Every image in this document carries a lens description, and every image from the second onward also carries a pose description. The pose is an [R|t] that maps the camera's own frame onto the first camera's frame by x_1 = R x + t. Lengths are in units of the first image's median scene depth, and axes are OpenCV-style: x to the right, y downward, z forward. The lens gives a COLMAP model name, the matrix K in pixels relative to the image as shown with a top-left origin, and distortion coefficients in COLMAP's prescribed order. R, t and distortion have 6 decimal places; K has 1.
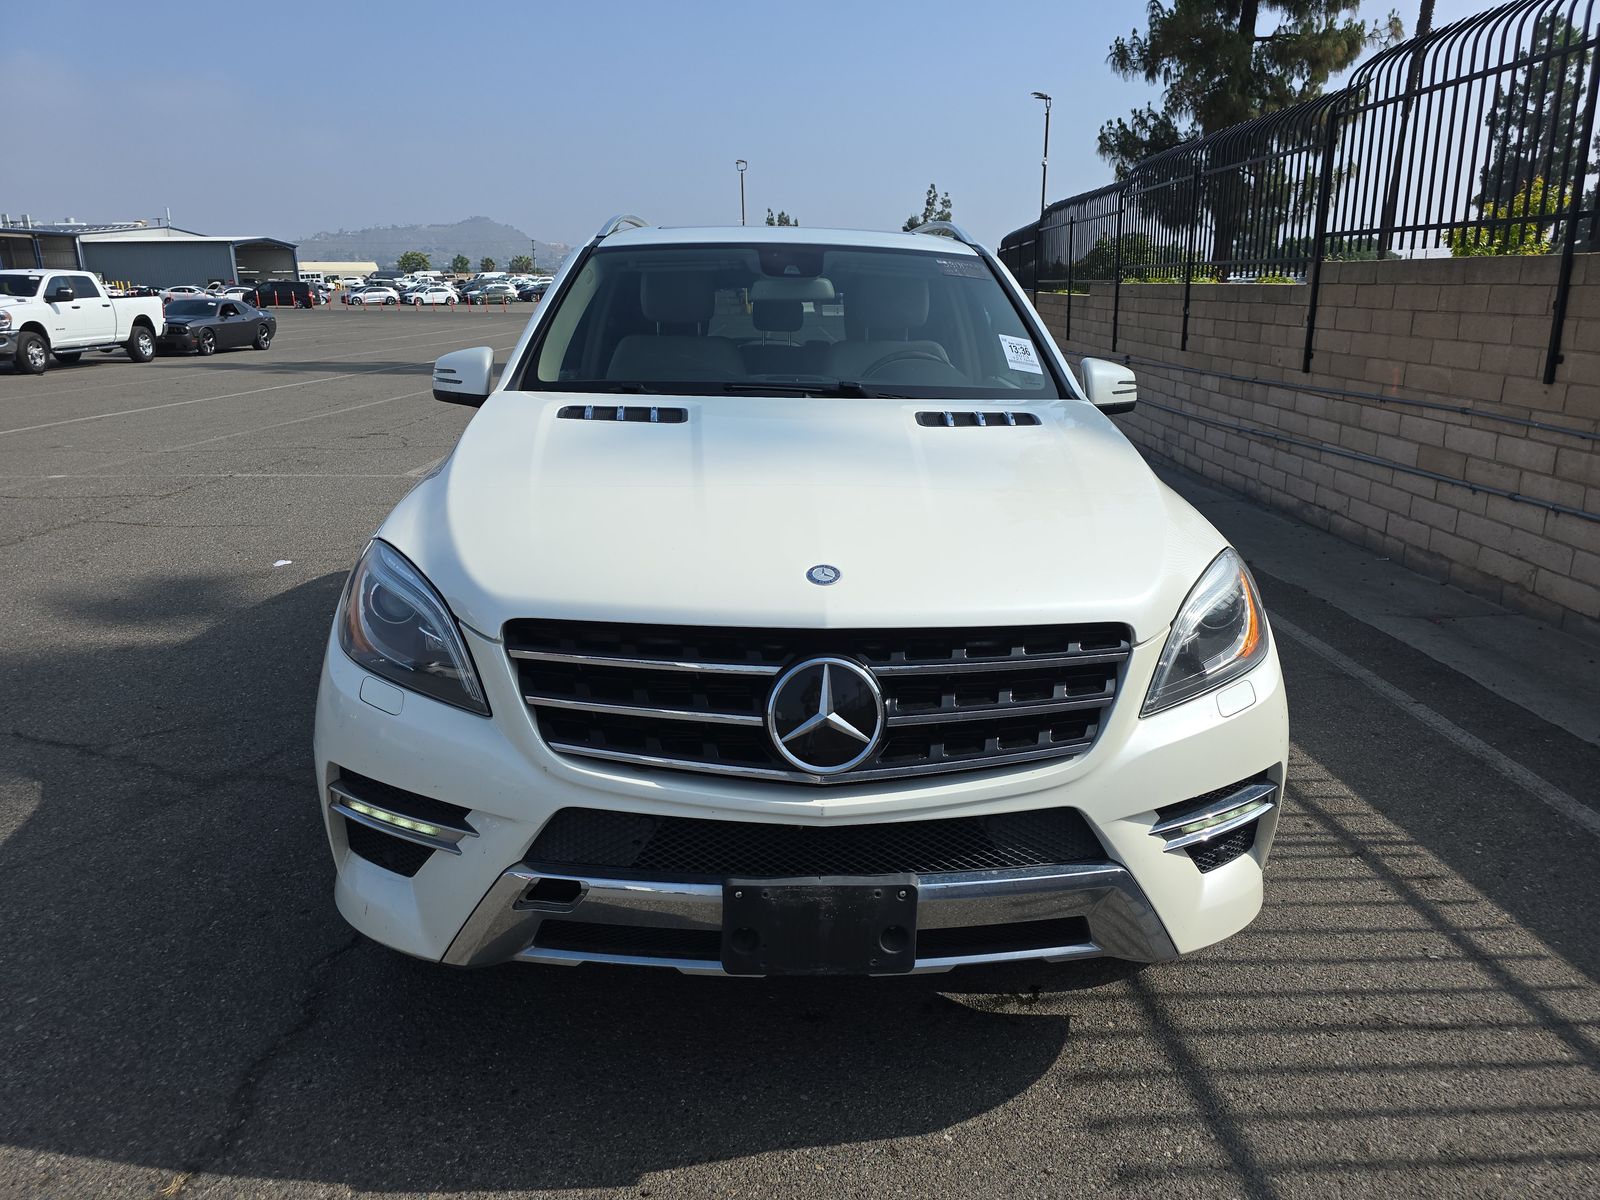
lens RADIAL K [[1099.4, 0, 806.3], [0, 1099.4, 603.7], [0, 0, 1]] dist [0.003198, 0.003827]
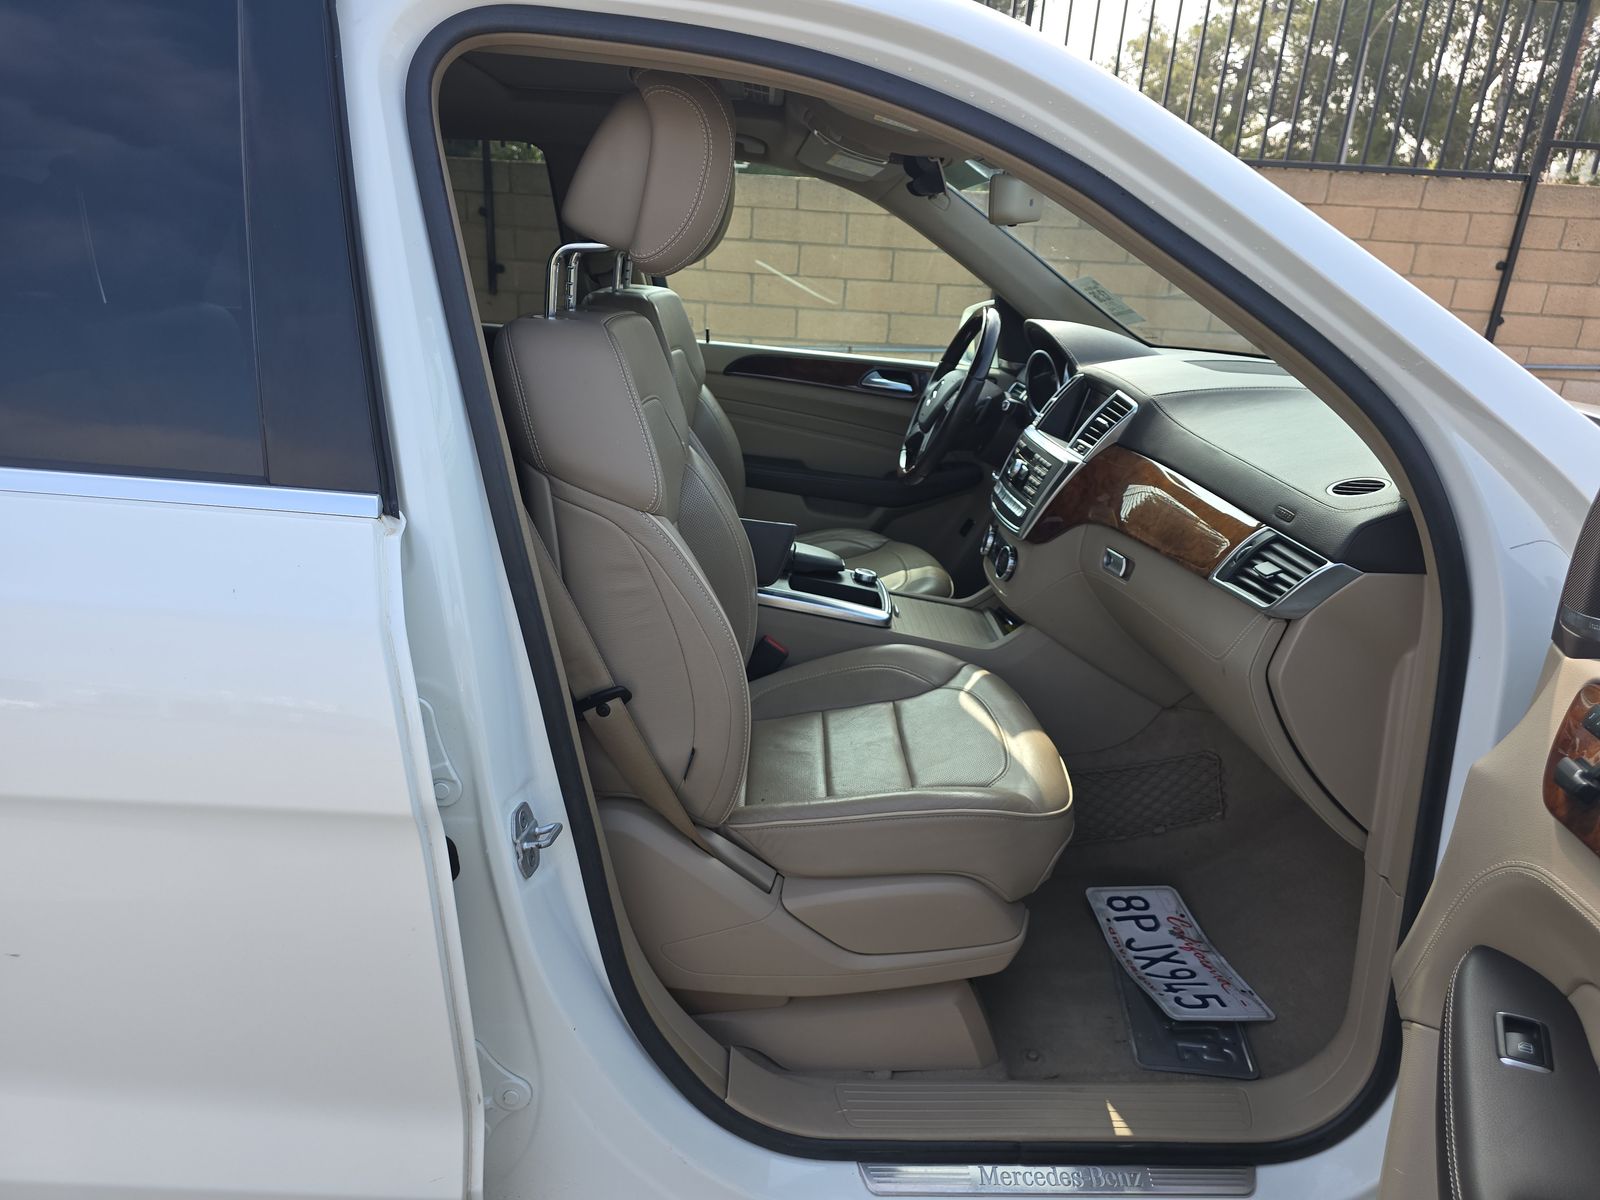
lens RADIAL K [[1064.7, 0, 800.0], [0, 1064.7, 600.0], [0, 0, 1]] dist [0.034429, -0.001886]
pose [[0.004423, -0.346072, 0.938197, -0.093135], [0.224907, 0.914514, 0.336276, -0.059260], [-0.974370, 0.209520, 0.081879, 0.200268]]
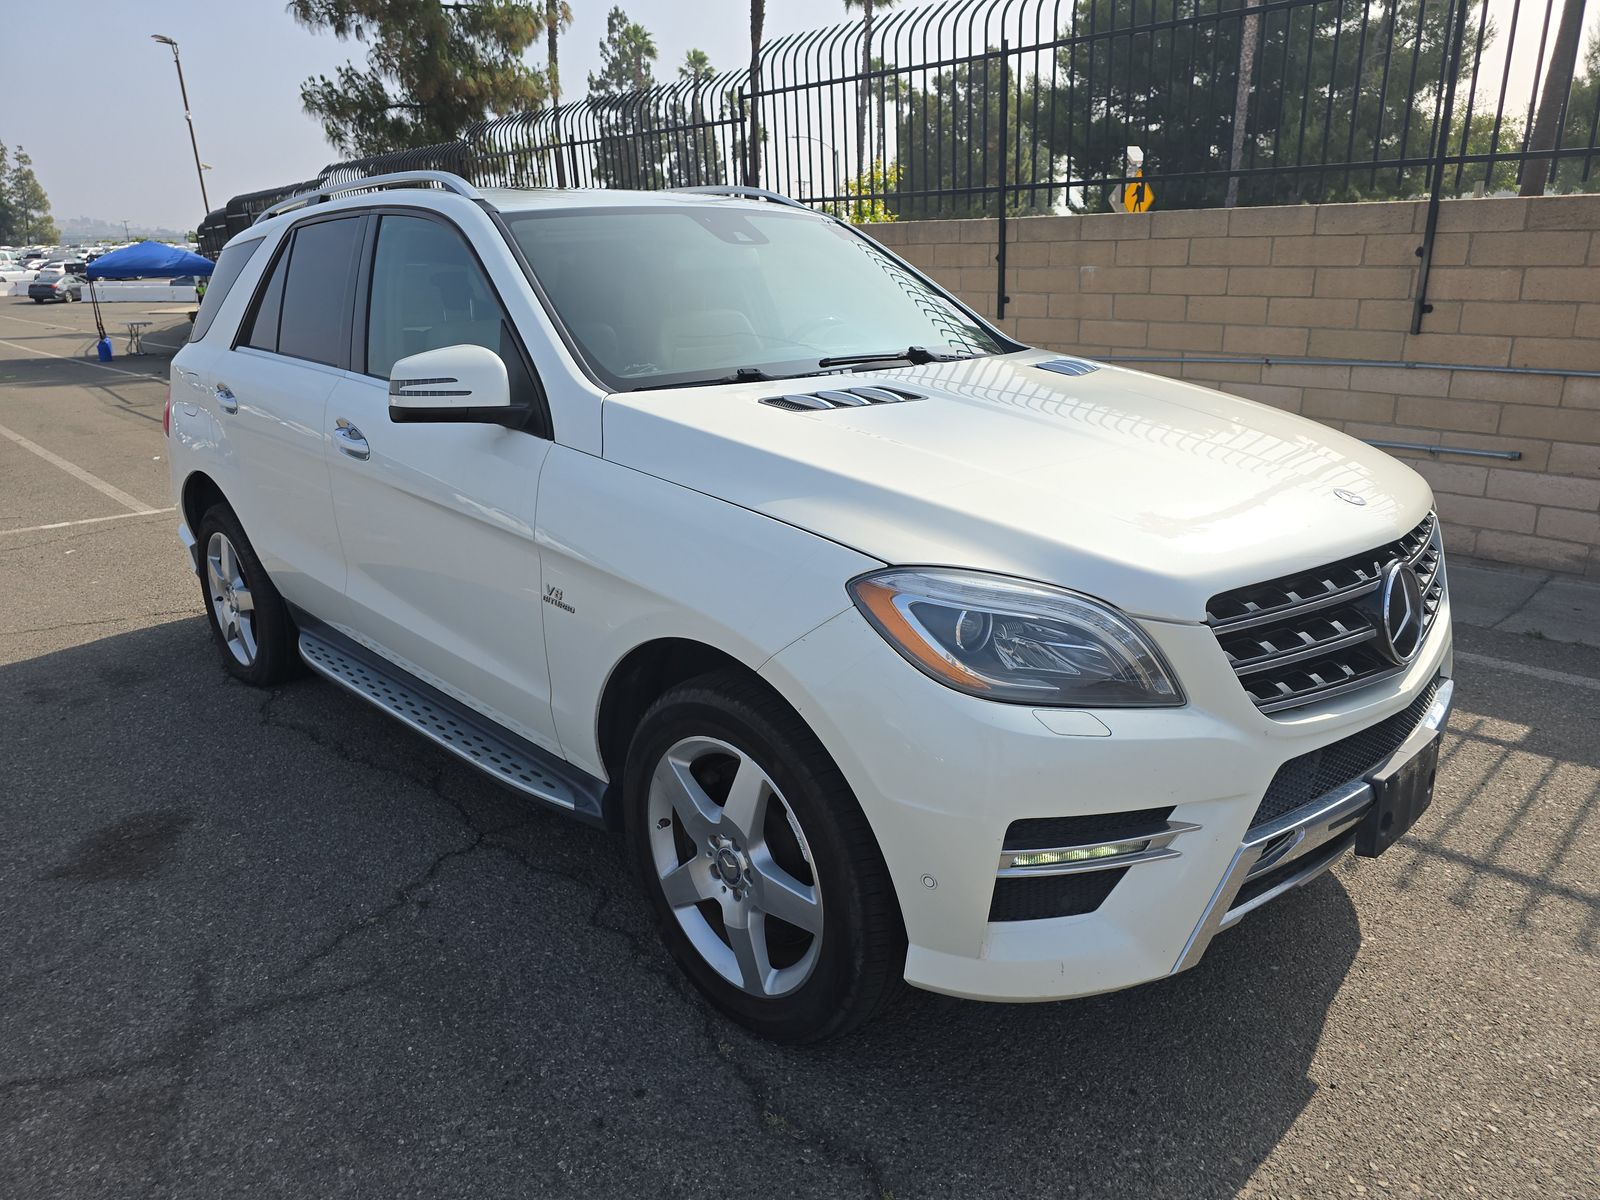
lens RADIAL K [[1099.4, 0, 806.3], [0, 1099.4, 603.7], [0, 0, 1]] dist [0.003198, 0.003827]
pose [[0.741840, -0.225704, 0.631452, -0.111824], [0.208812, 0.972588, 0.102322, -0.015029], [-0.637237, 0.055949, 0.768634, 0.046511]]
